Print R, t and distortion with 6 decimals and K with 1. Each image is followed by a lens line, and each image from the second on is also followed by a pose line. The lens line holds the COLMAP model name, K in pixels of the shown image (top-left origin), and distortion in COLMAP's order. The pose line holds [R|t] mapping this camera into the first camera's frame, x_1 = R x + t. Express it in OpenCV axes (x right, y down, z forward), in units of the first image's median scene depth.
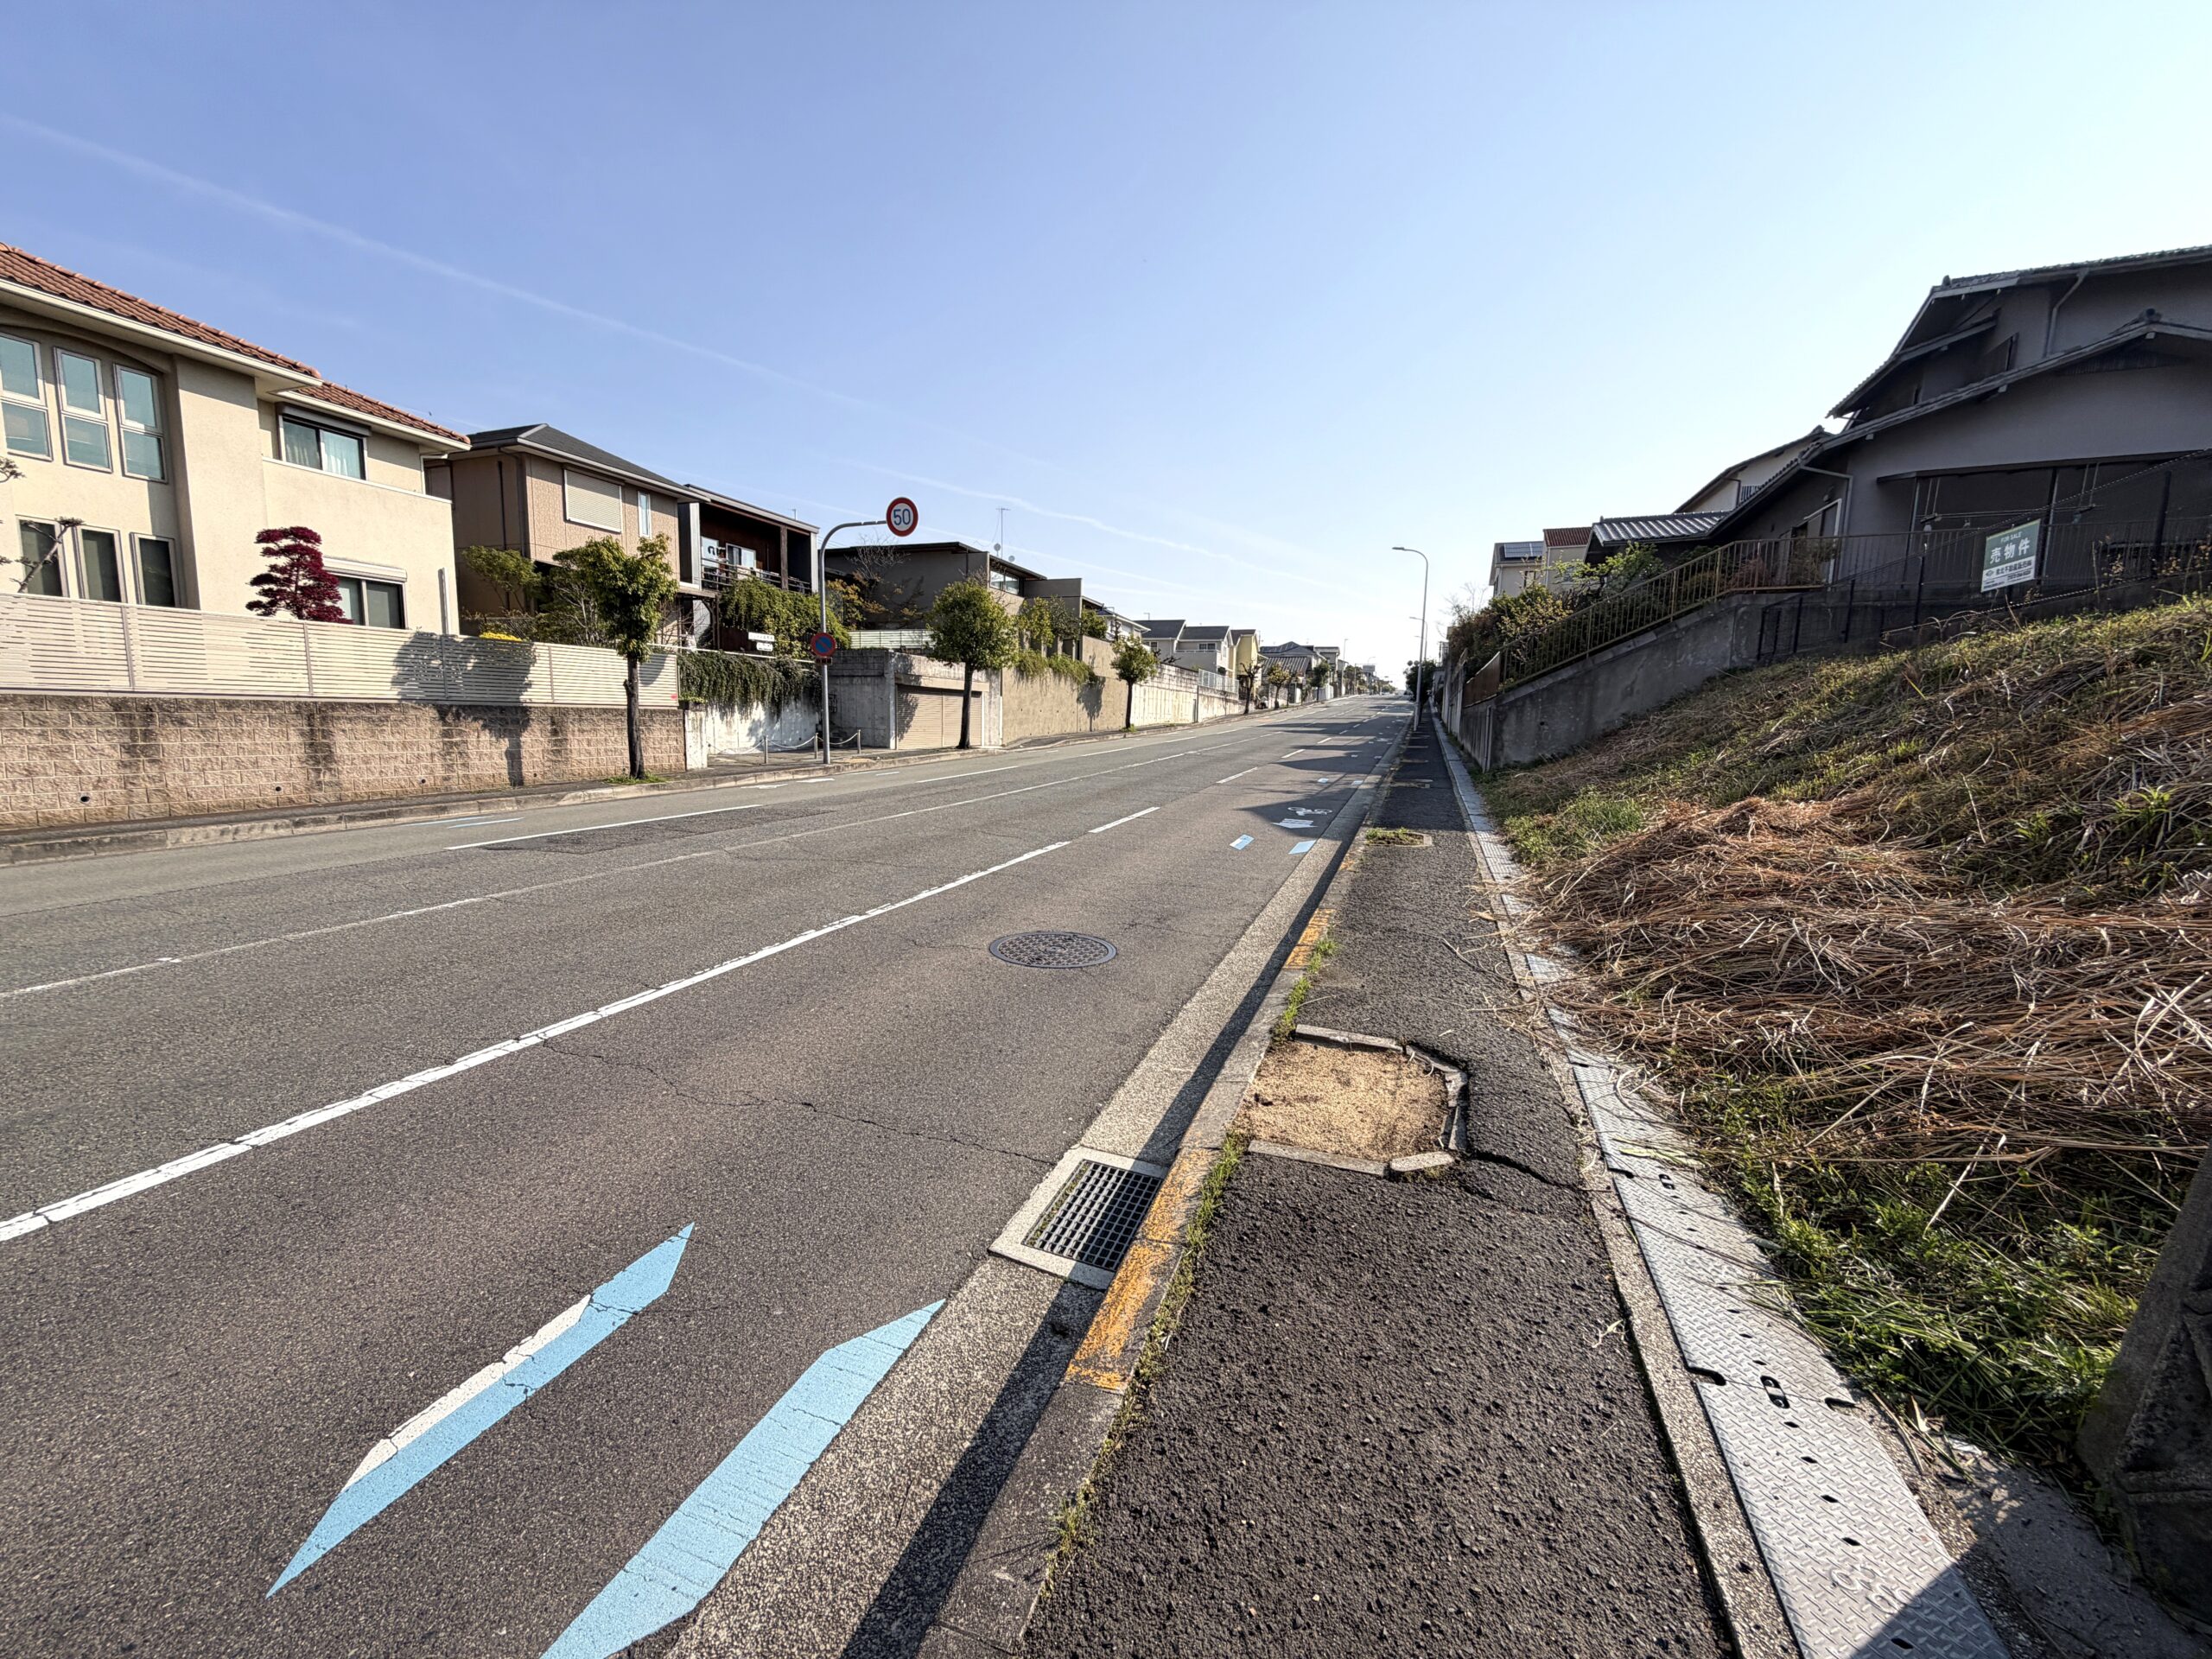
lens RADIAL K [[877.7, 0, 1109.1], [0, 877.7, 837.1], [0, 0, 1]] dist [0.000518, -0.000022]
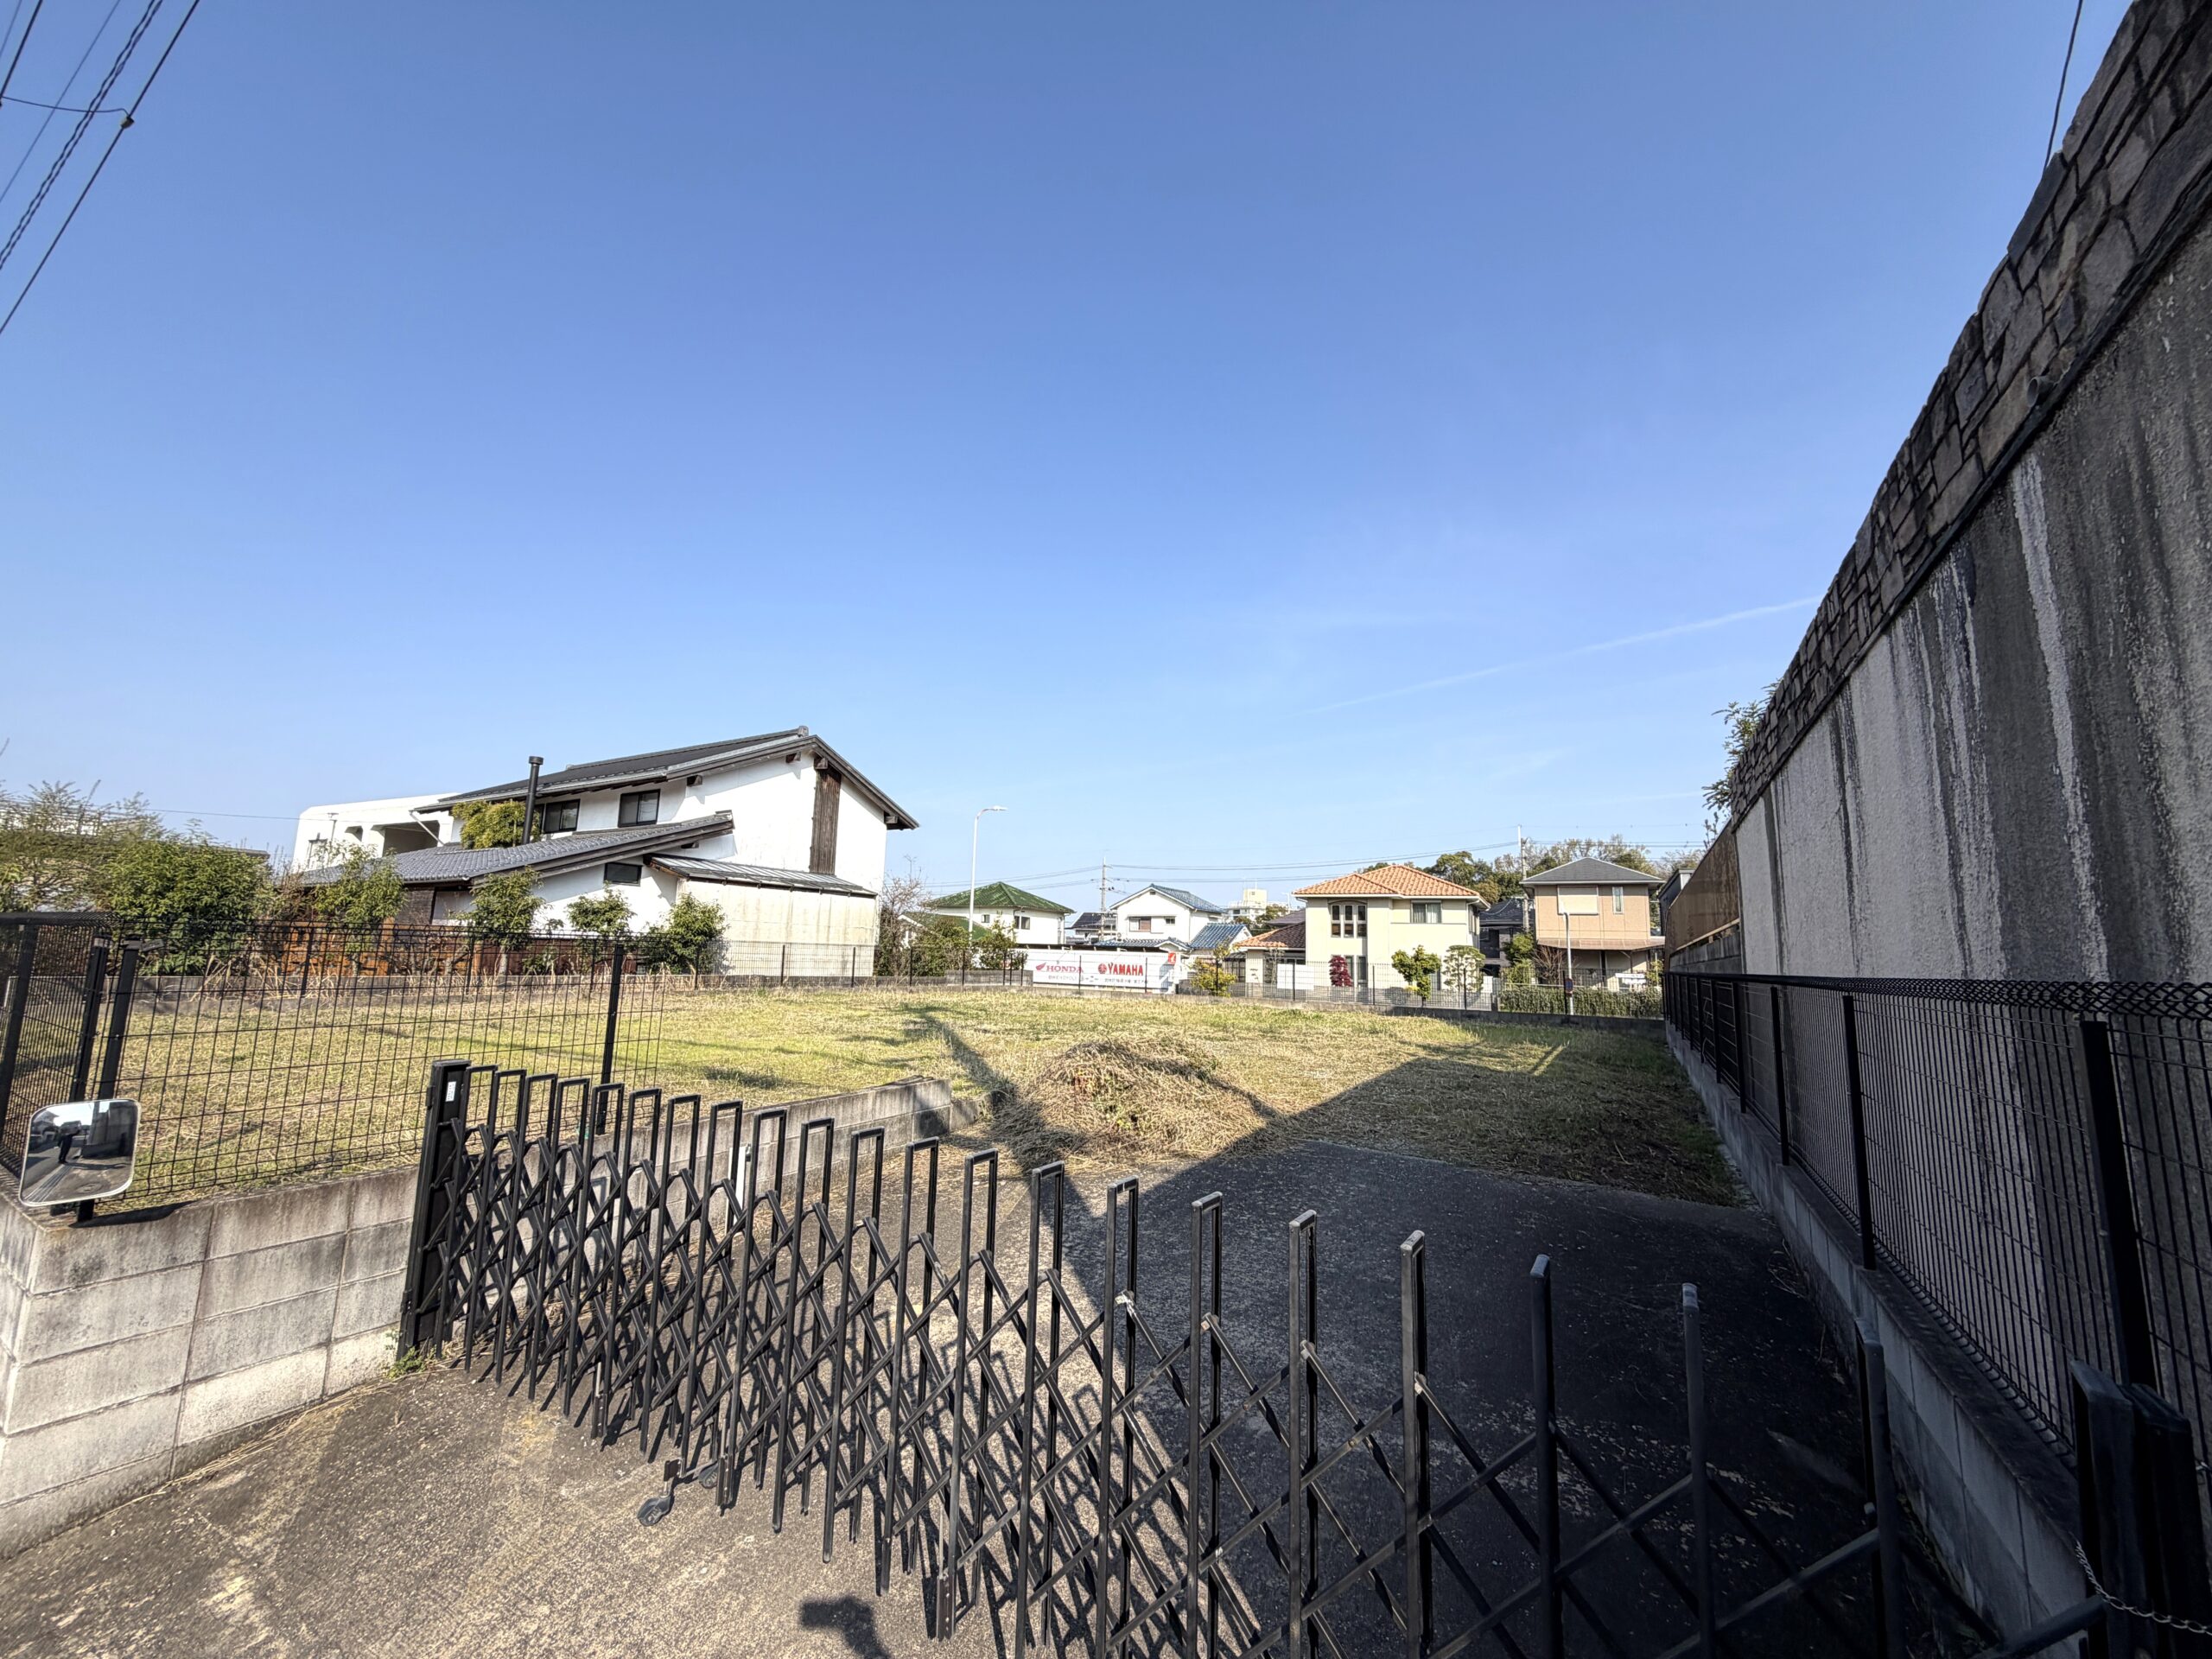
lens RADIAL K [[877.7, 0, 1100.1], [0, 877.7, 831.1], [0, 0, 1]] dist [0.000518, -0.000022]
pose [[-0.132151, -0.166325, -0.977176, 1.297068], [-0.166408, 0.975553, -0.143544, -0.104451], [0.977161, 0.143640, -0.156598, 0.305759]]
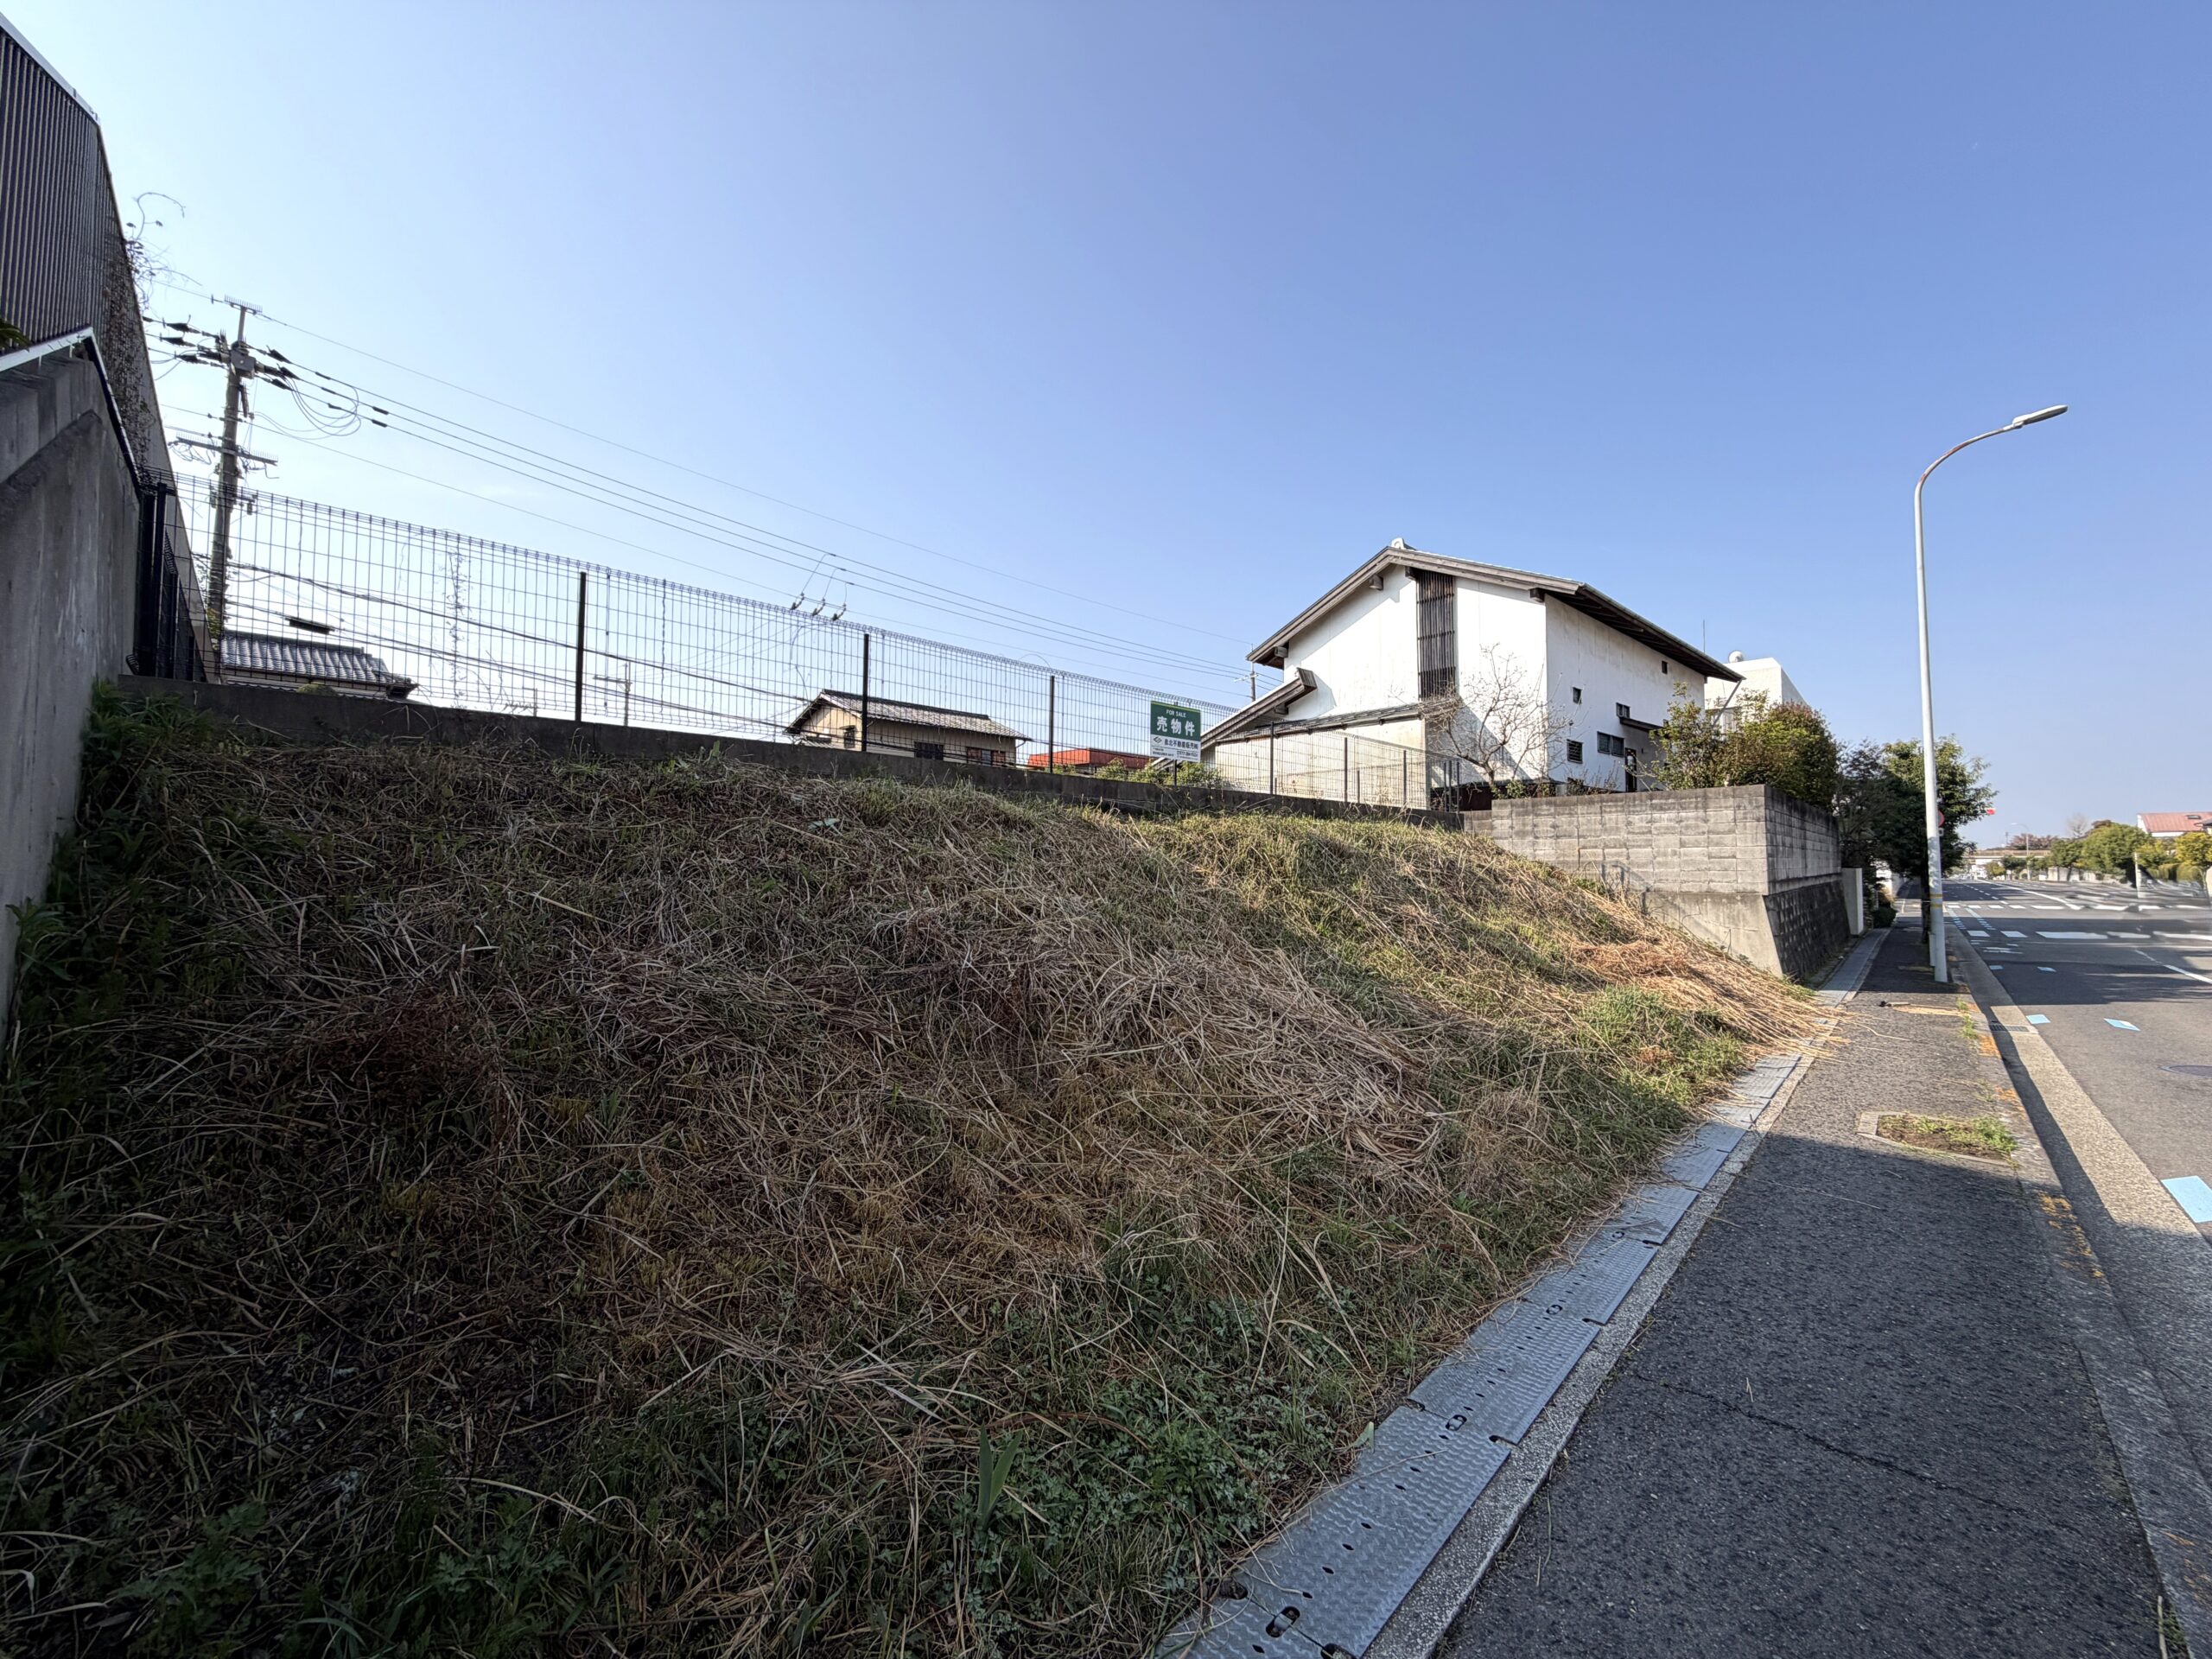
lens RADIAL K [[877.7, 0, 1099.5], [0, 877.7, 827.5], [0, 0, 1]] dist [0.000518, -0.000022]
pose [[-0.917497, -0.003779, 0.397724, 0.266025], [0.035090, 0.995287, 0.090405, -0.114771], [-0.396191, 0.096902, -0.913040, 0.753687]]
